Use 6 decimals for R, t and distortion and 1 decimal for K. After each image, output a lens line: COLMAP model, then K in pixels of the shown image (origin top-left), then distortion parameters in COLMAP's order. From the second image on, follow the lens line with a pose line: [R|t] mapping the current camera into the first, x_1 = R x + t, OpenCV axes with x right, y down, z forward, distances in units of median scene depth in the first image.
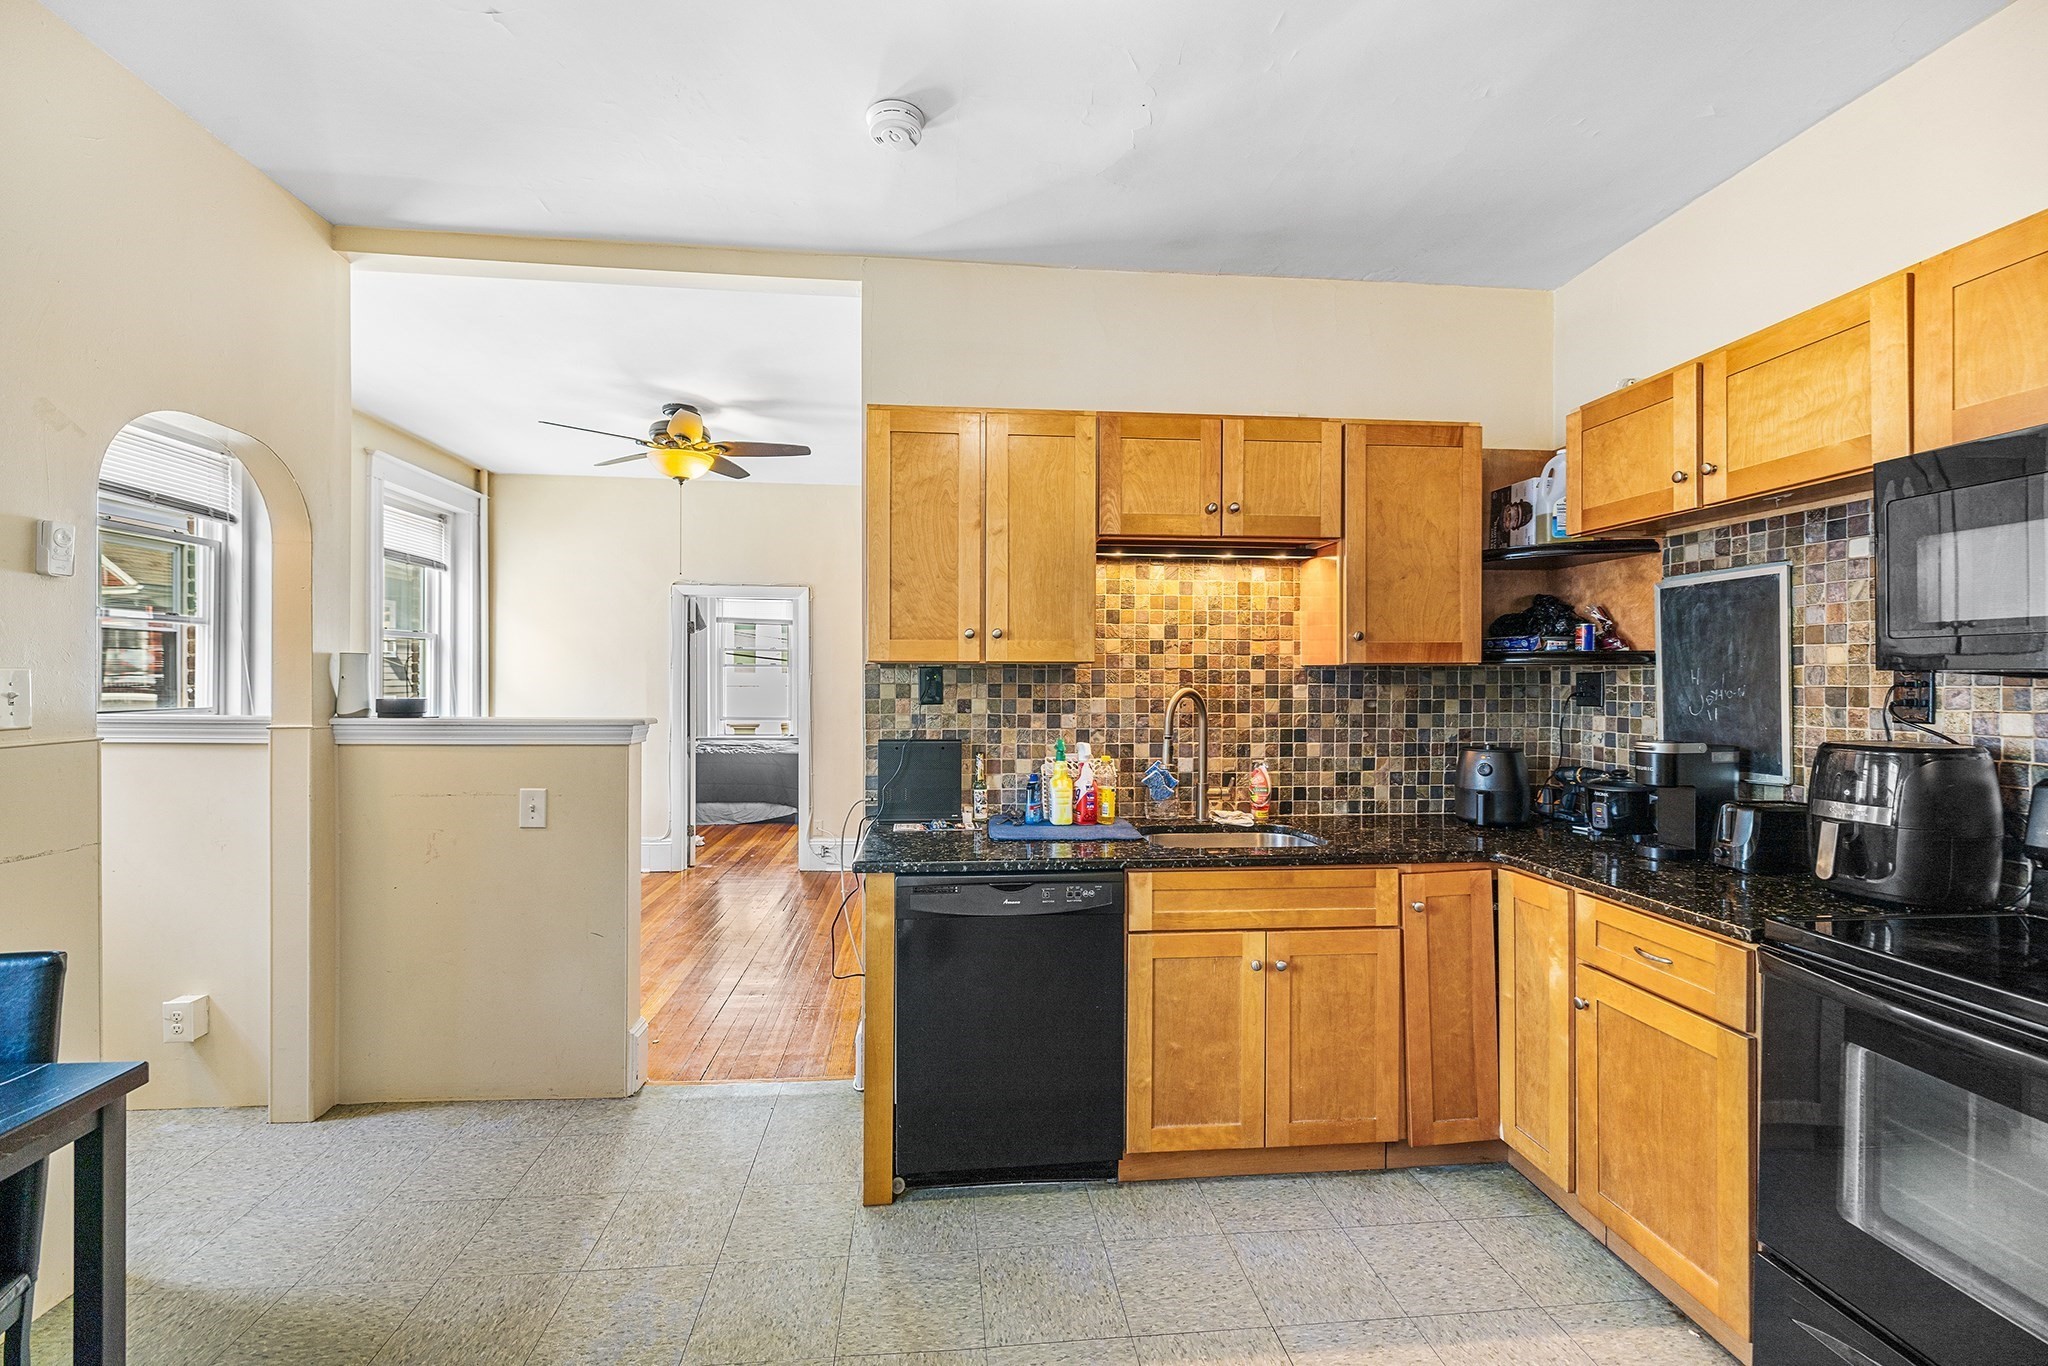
lens RADIAL K [[873.7, 0, 1028.0], [0, 873.7, 681.8], [0, 0, 1]] dist [0.000446, -0.000140]
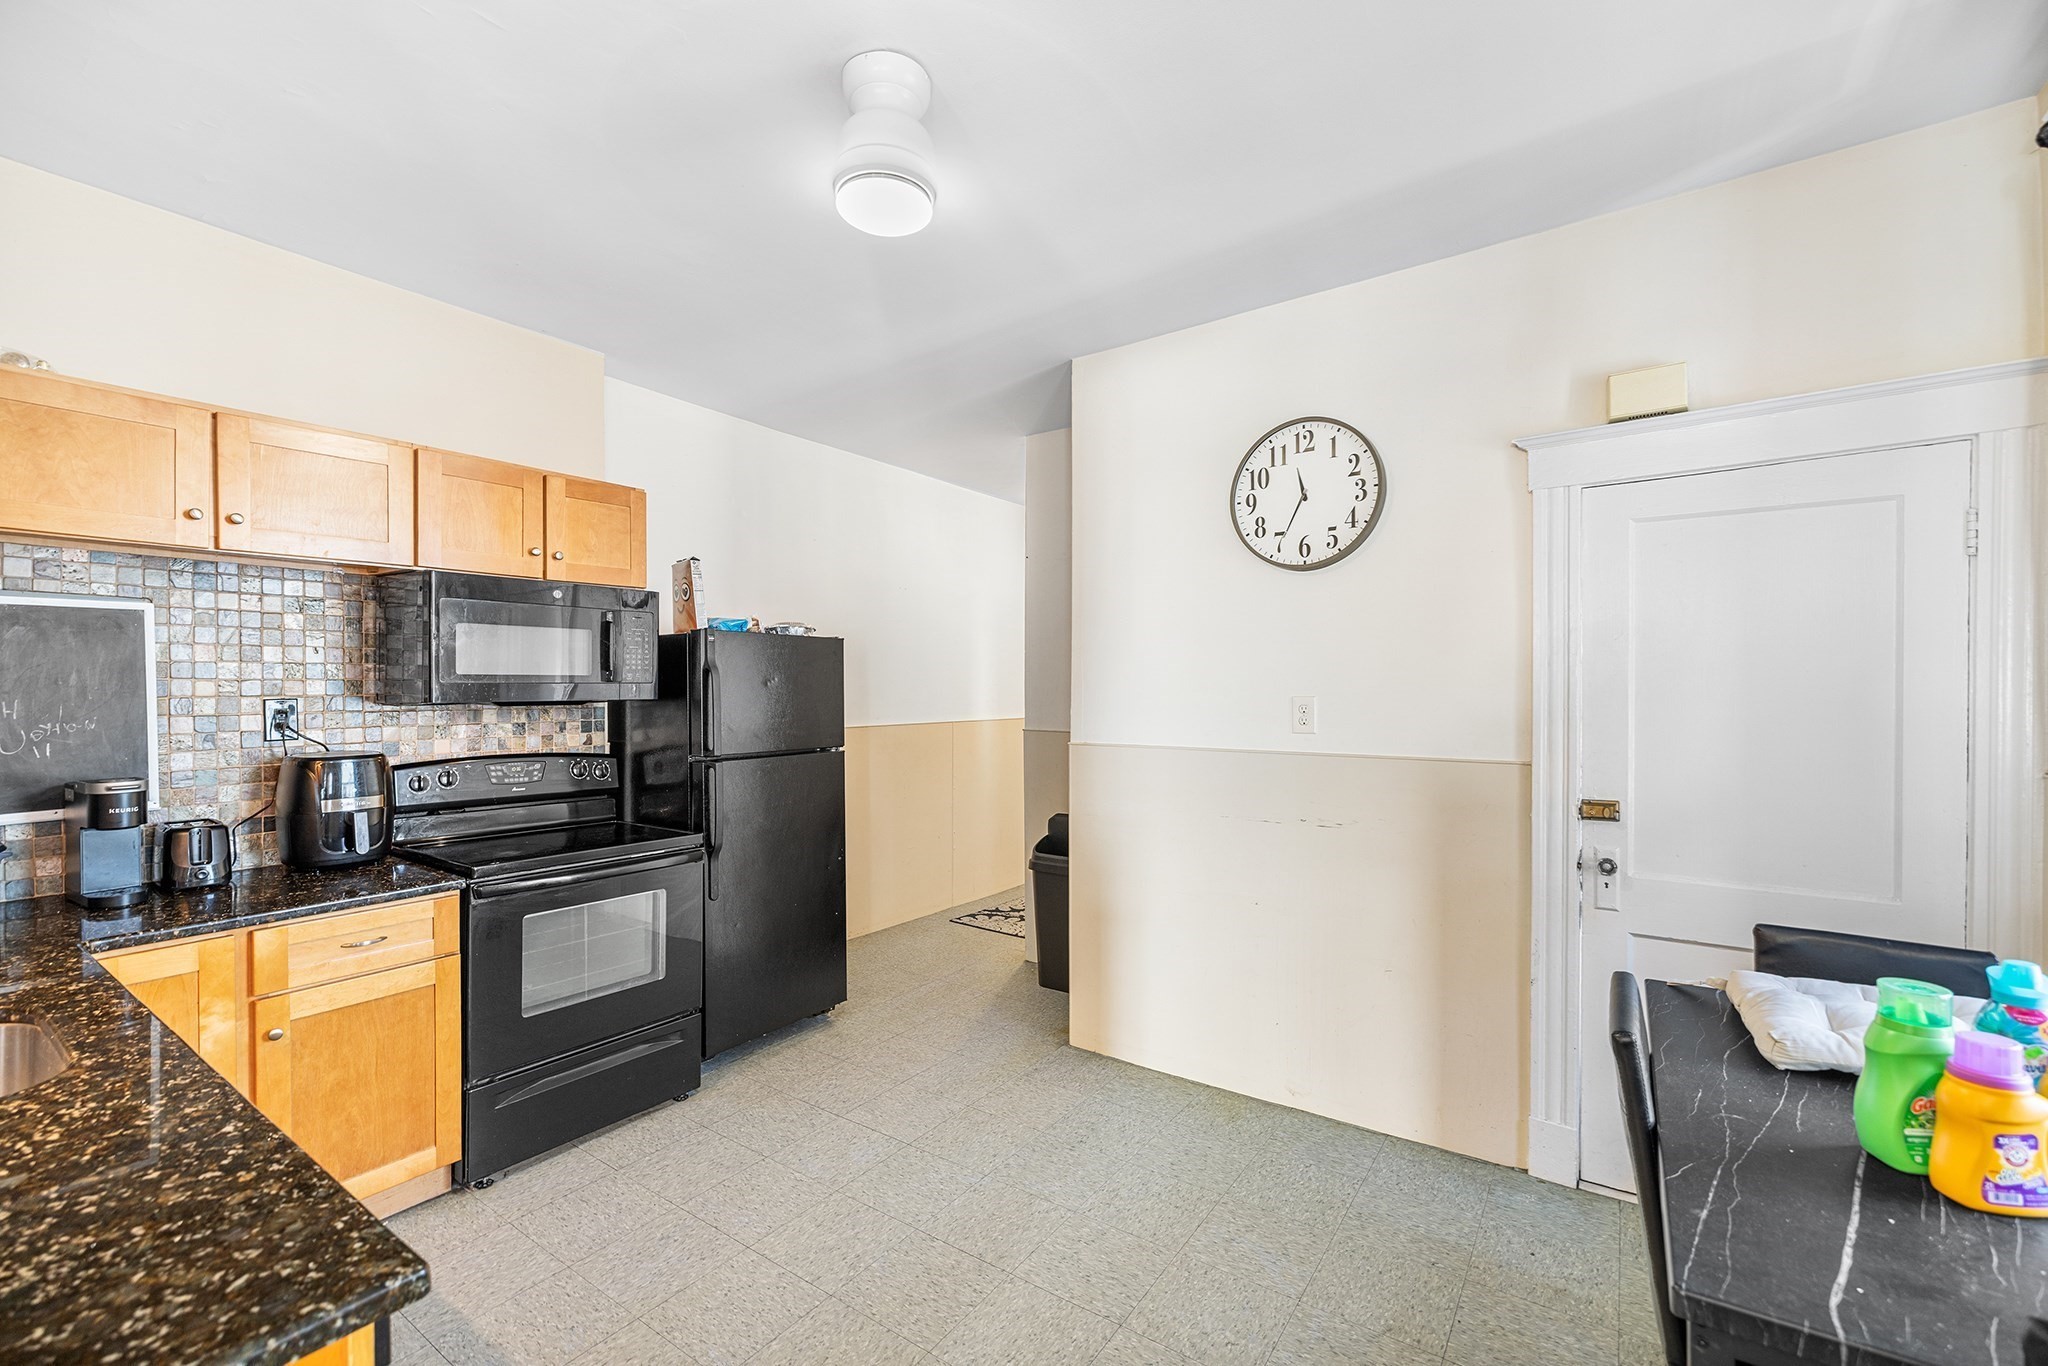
lens RADIAL K [[873.7, 0, 1018.8], [0, 873.7, 694.1], [0, 0, 1]] dist [0.000446, -0.000140]
pose [[-0.756095, -0.008610, 0.654405, -0.486480], [0.000432, 0.999907, 0.013655, -0.028302], [-0.654462, 0.010608, -0.756021, 0.856910]]
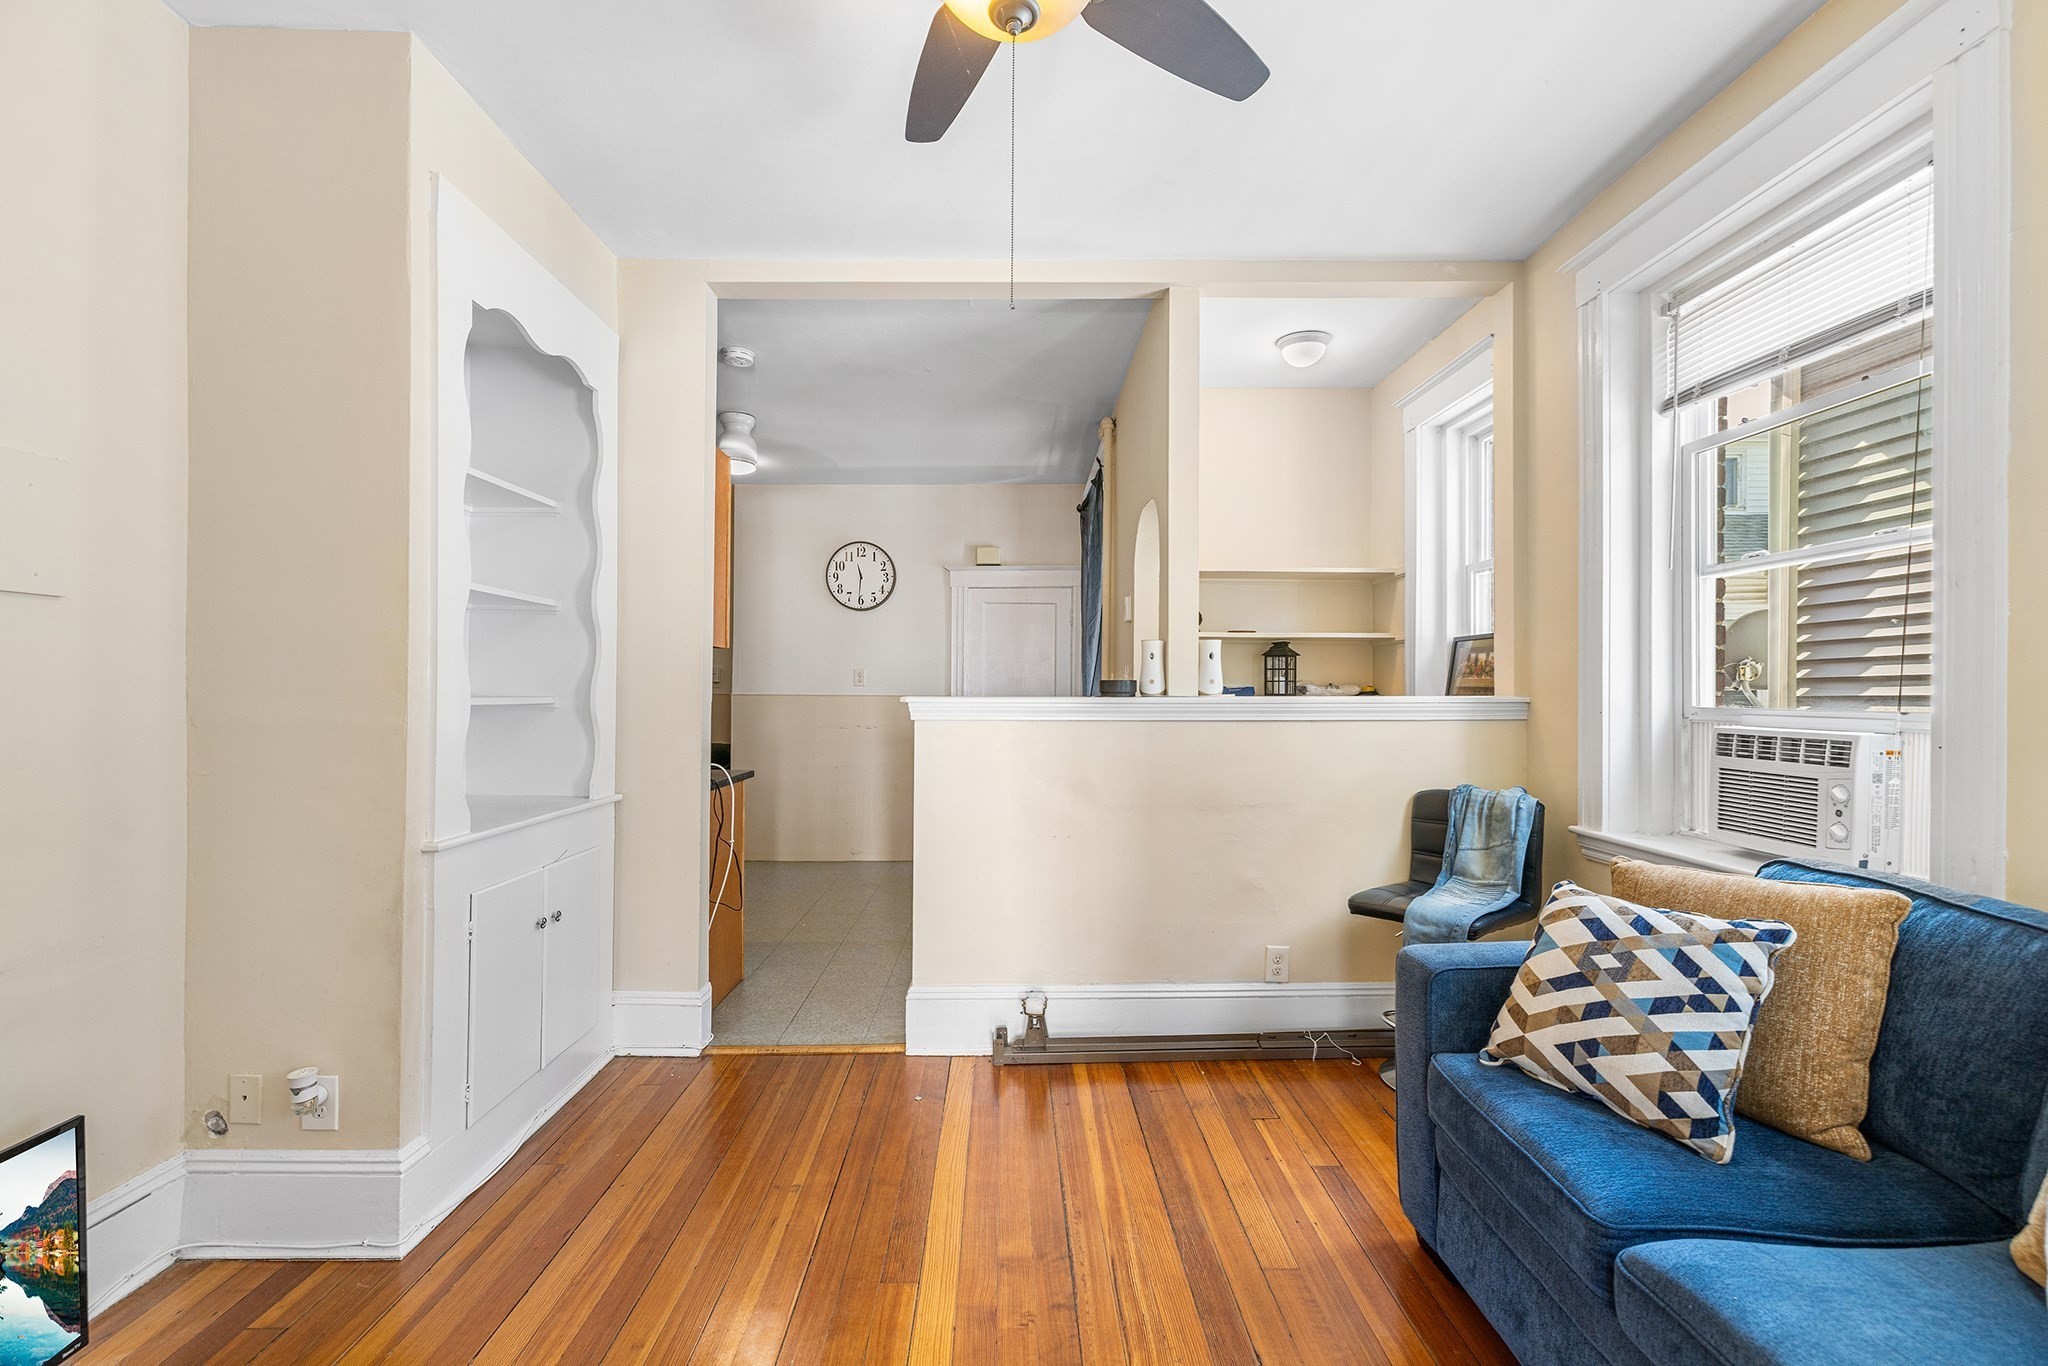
lens RADIAL K [[873.7, 0, 1027.5], [0, 873.7, 687.1], [0, 0, 1]] dist [0.000446, -0.000140]
pose [[-0.996621, -0.012158, 0.081227, -0.681091], [-0.012114, 0.999926, 0.001040, 0.029234], [-0.081234, 0.000053, -0.996695, 2.082144]]
